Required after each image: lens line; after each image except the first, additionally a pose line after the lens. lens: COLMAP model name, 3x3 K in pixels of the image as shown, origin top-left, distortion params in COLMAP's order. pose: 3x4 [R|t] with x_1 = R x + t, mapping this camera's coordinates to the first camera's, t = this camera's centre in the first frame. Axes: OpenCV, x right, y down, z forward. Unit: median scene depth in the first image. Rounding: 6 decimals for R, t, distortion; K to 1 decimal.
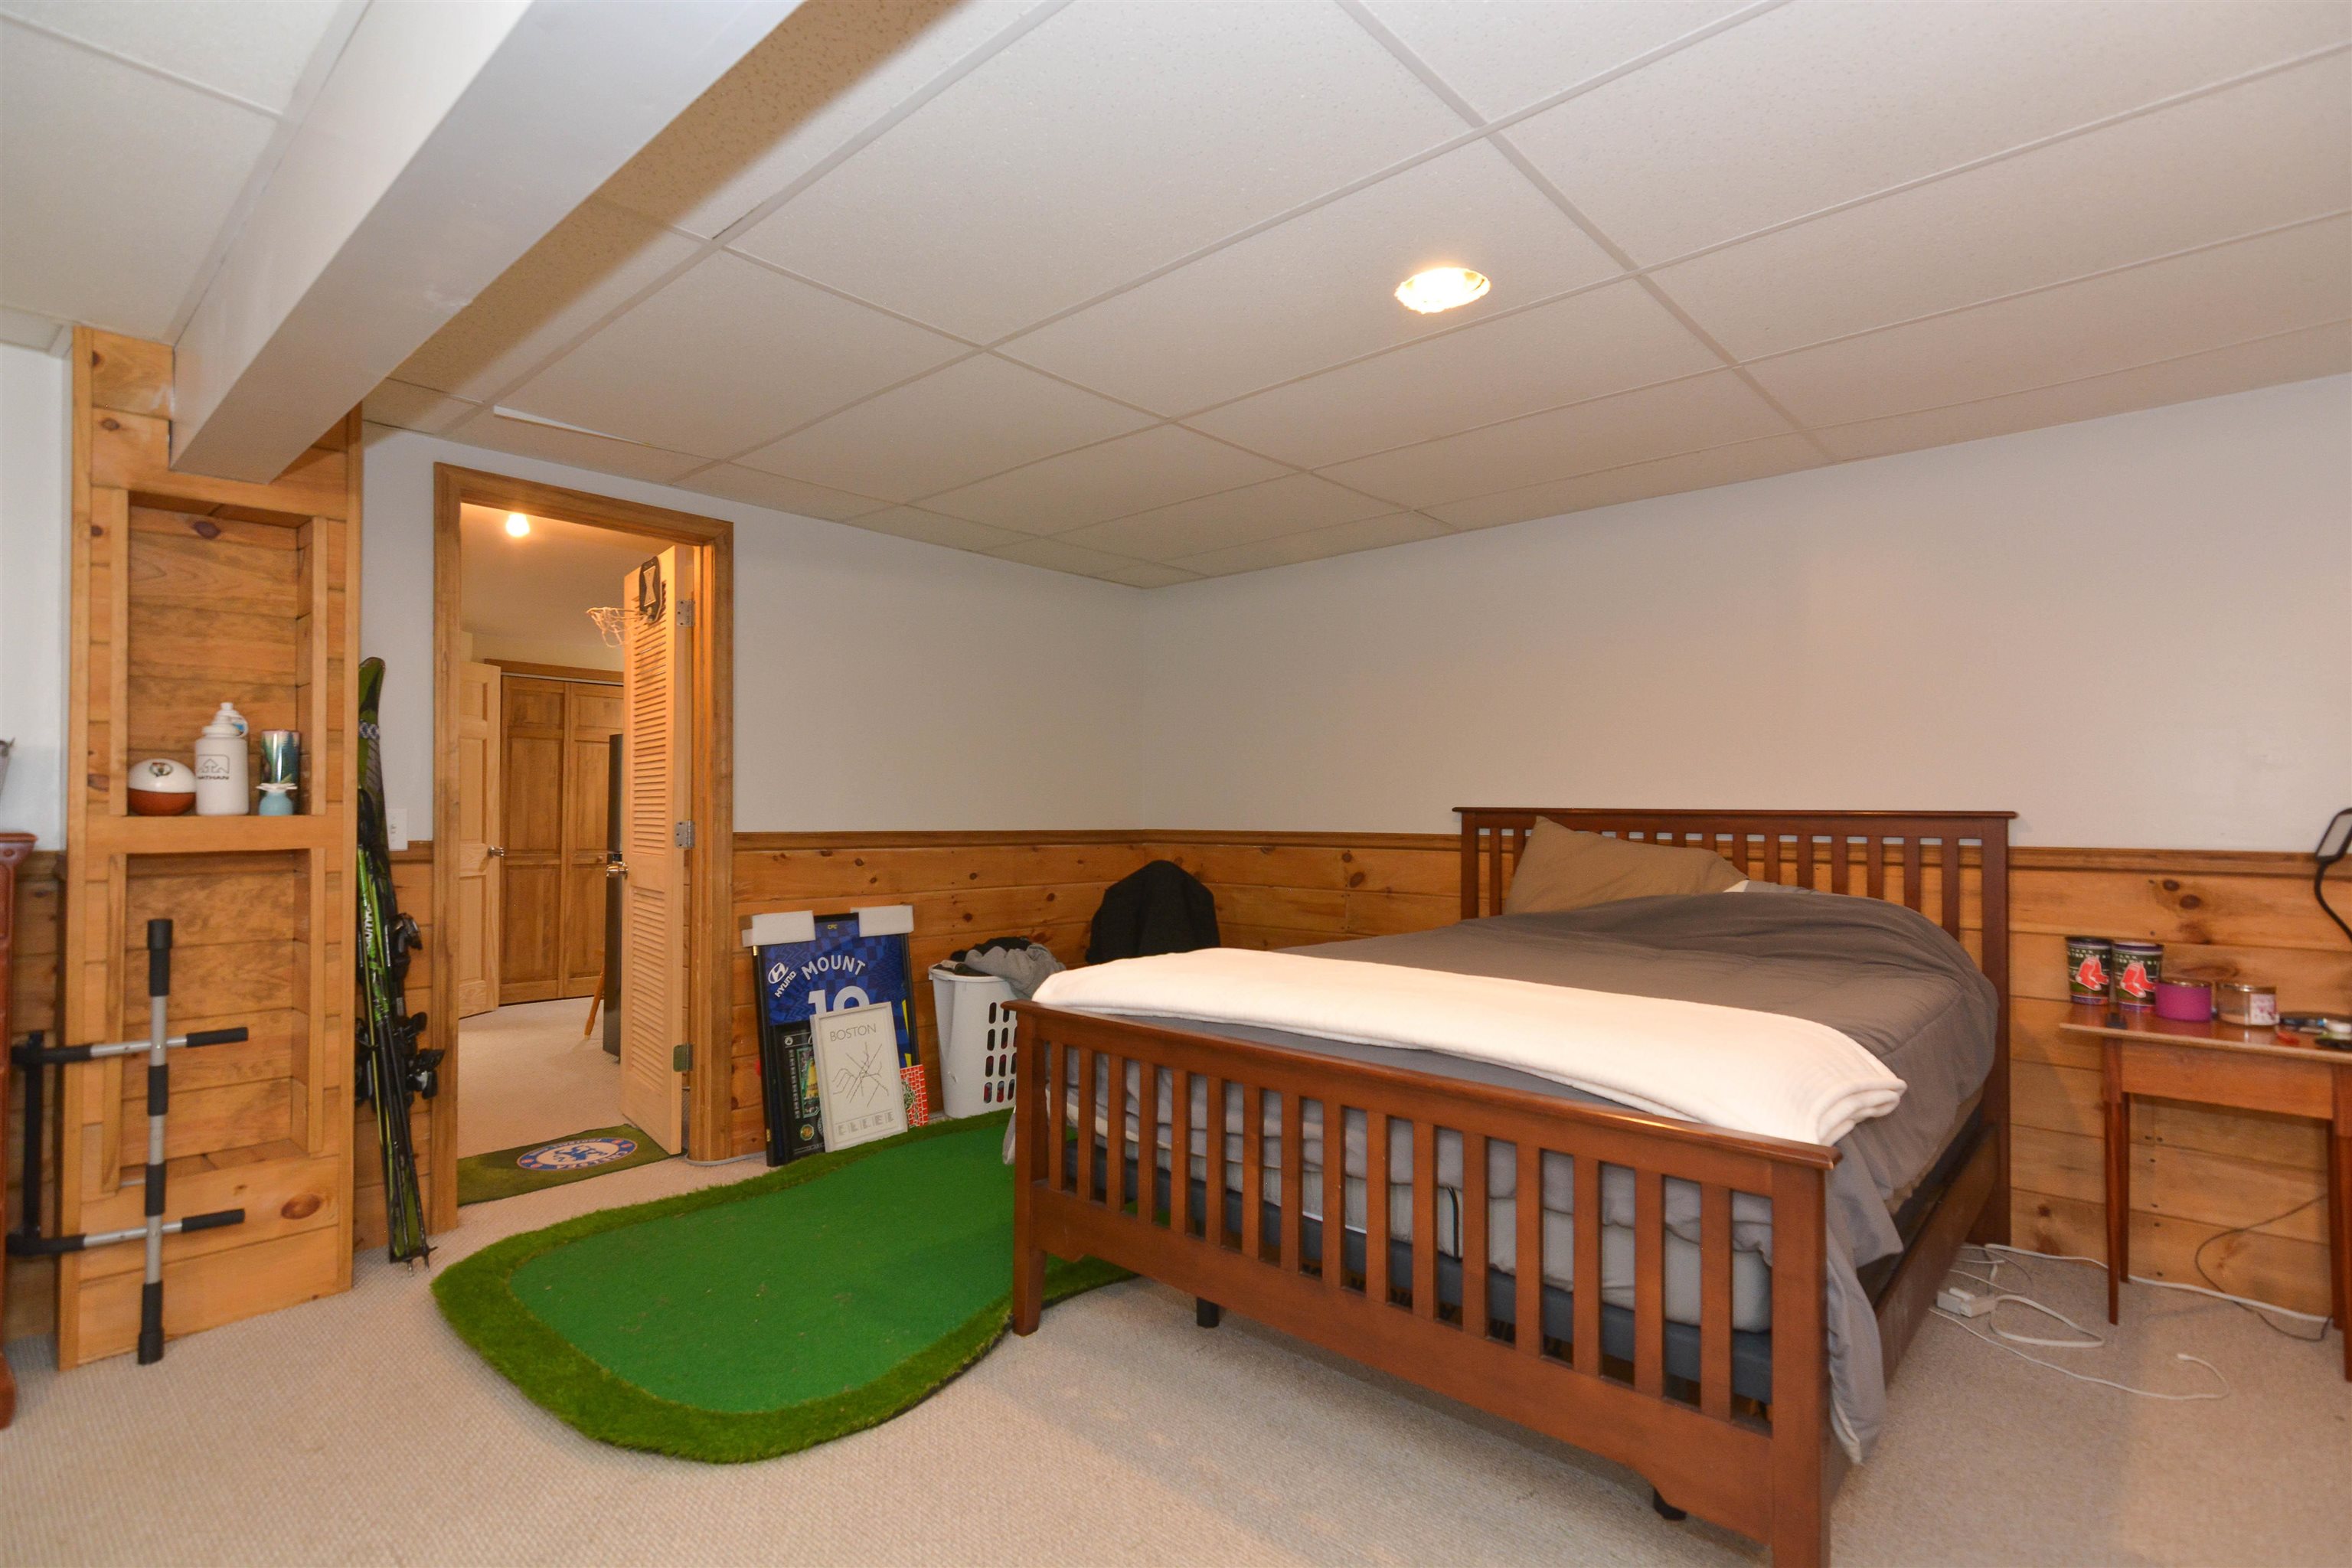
lens RADIAL K [[1141.4, 0, 1167.4], [0, 1141.4, 793.7], [0, 0, 1]] dist [0.002440, -0.003548]
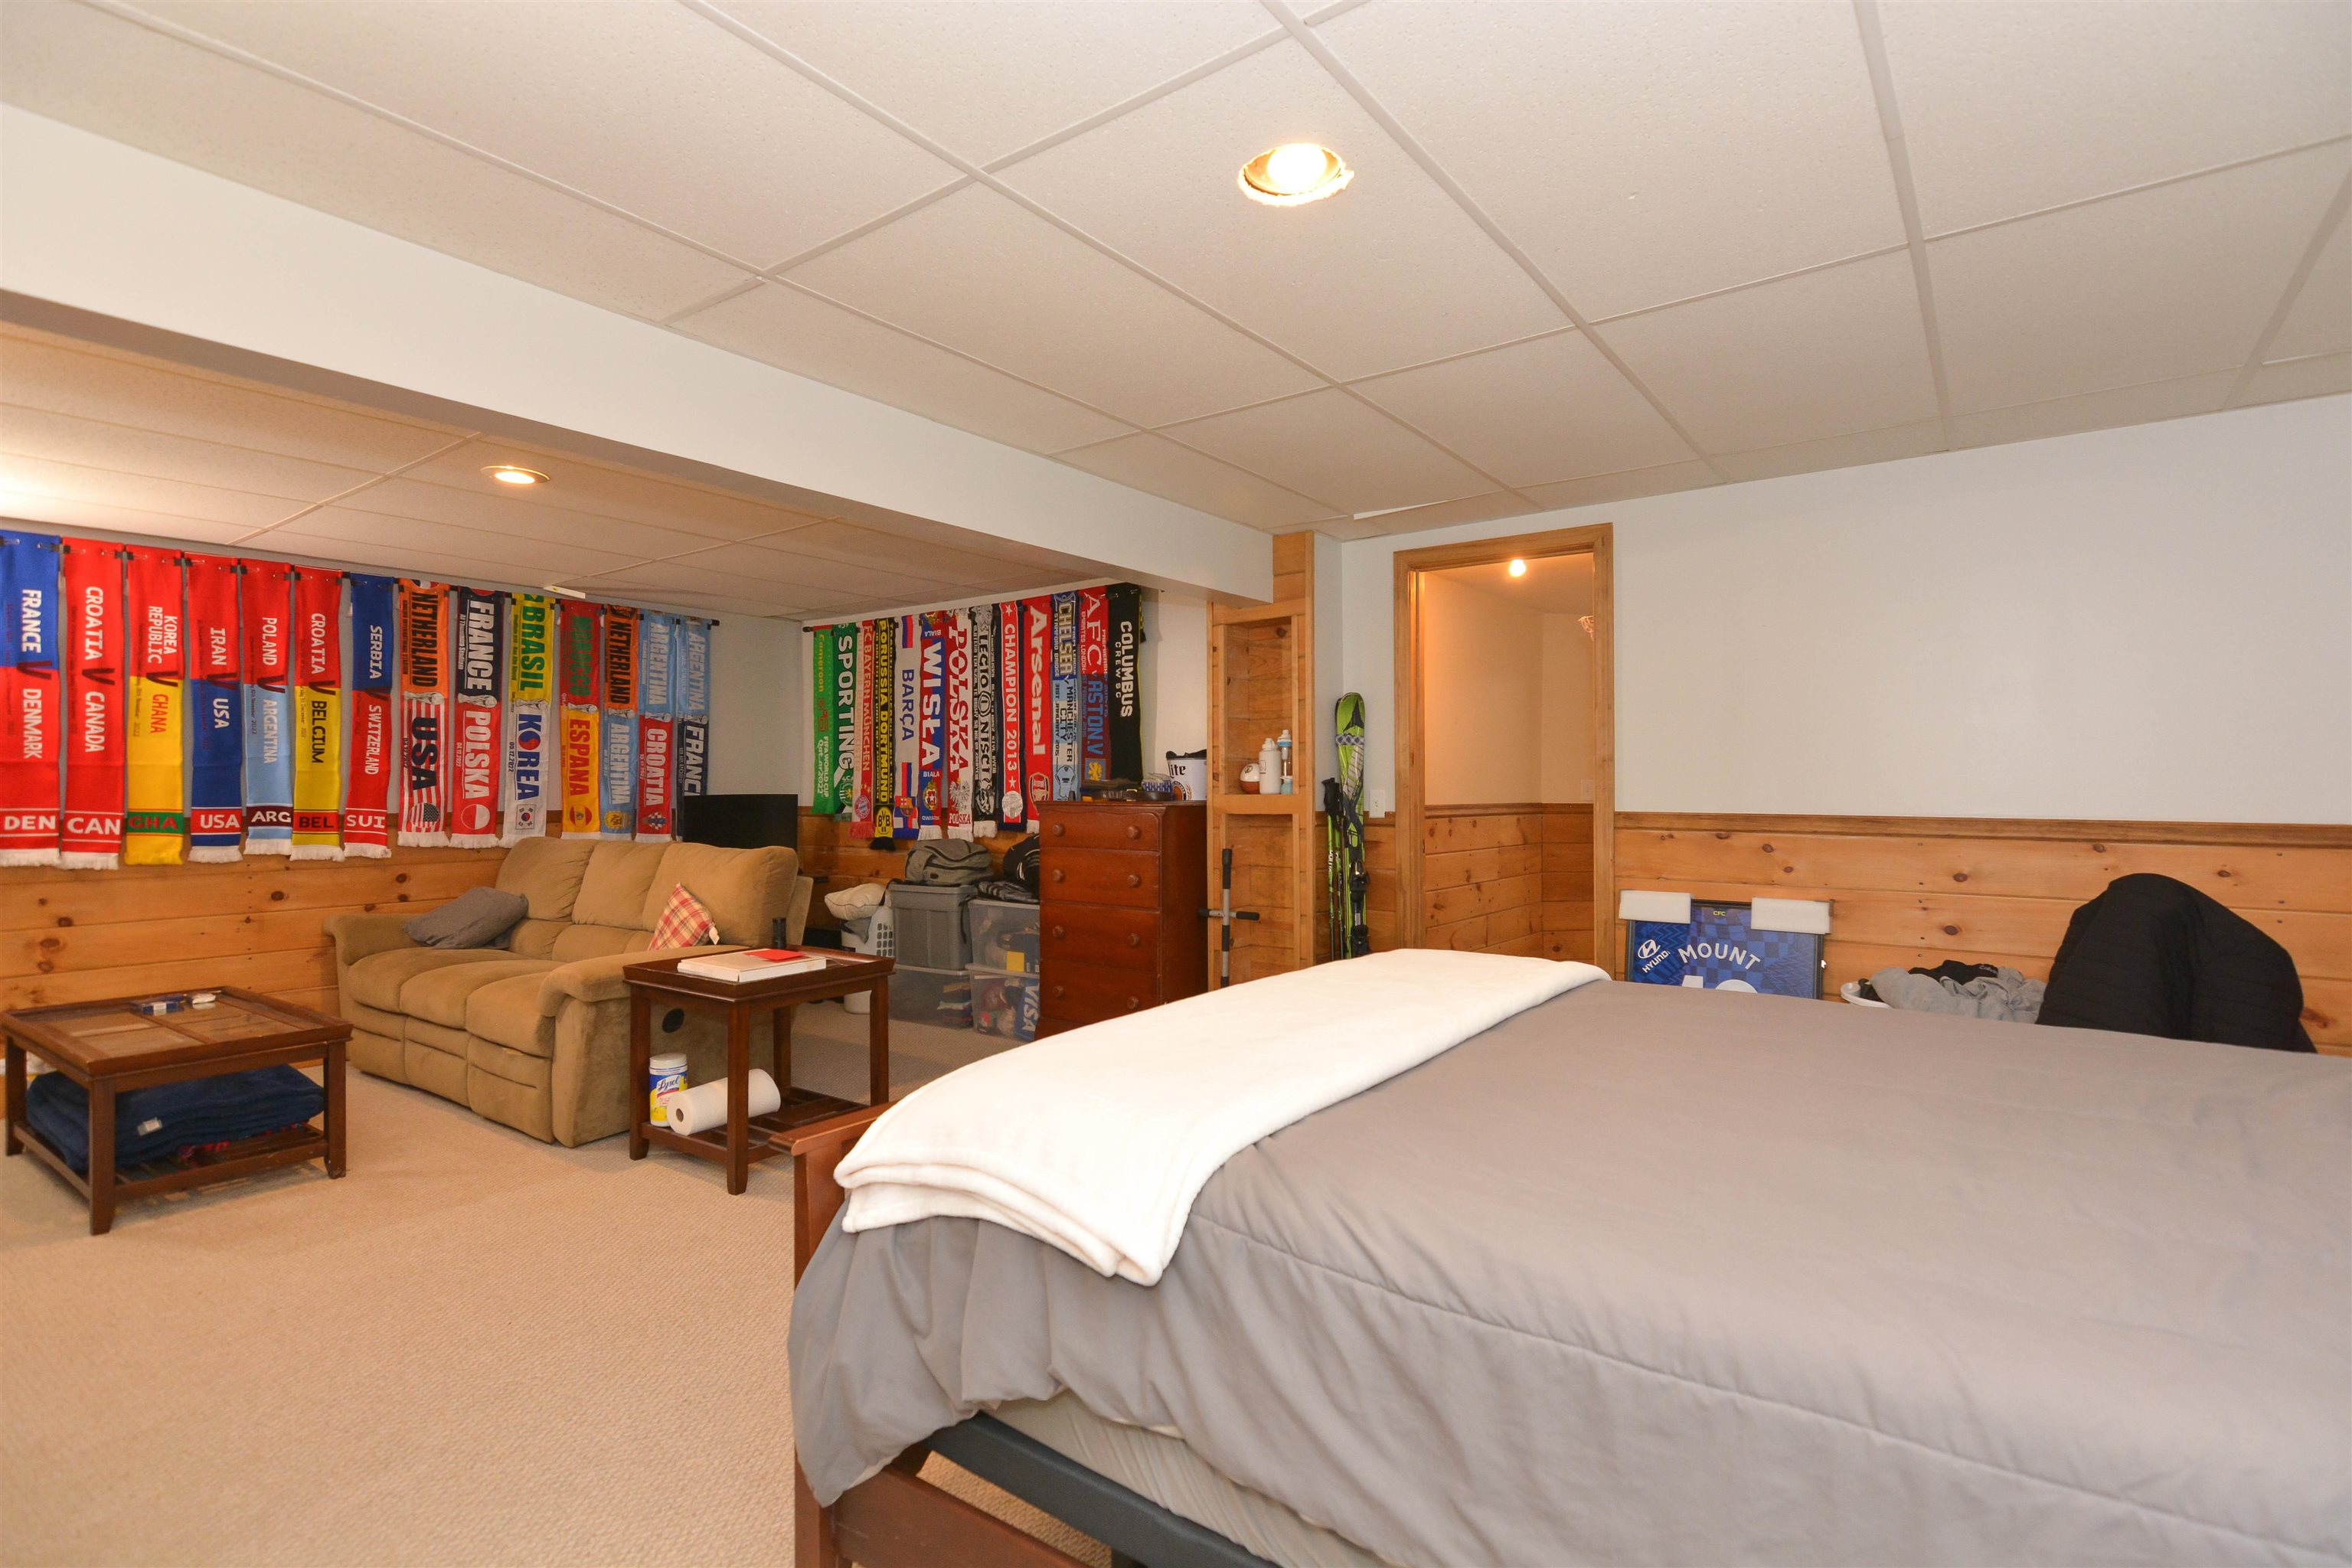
lens RADIAL K [[1141.4, 0, 1168.0], [0, 1141.4, 787.0], [0, 0, 1]] dist [0.002440, -0.003548]
pose [[0.076617, -0.007248, -0.997034, 0.646017], [0.013784, 0.999886, -0.006210, 0.011519], [0.996965, -0.013267, 0.076708, 0.490686]]
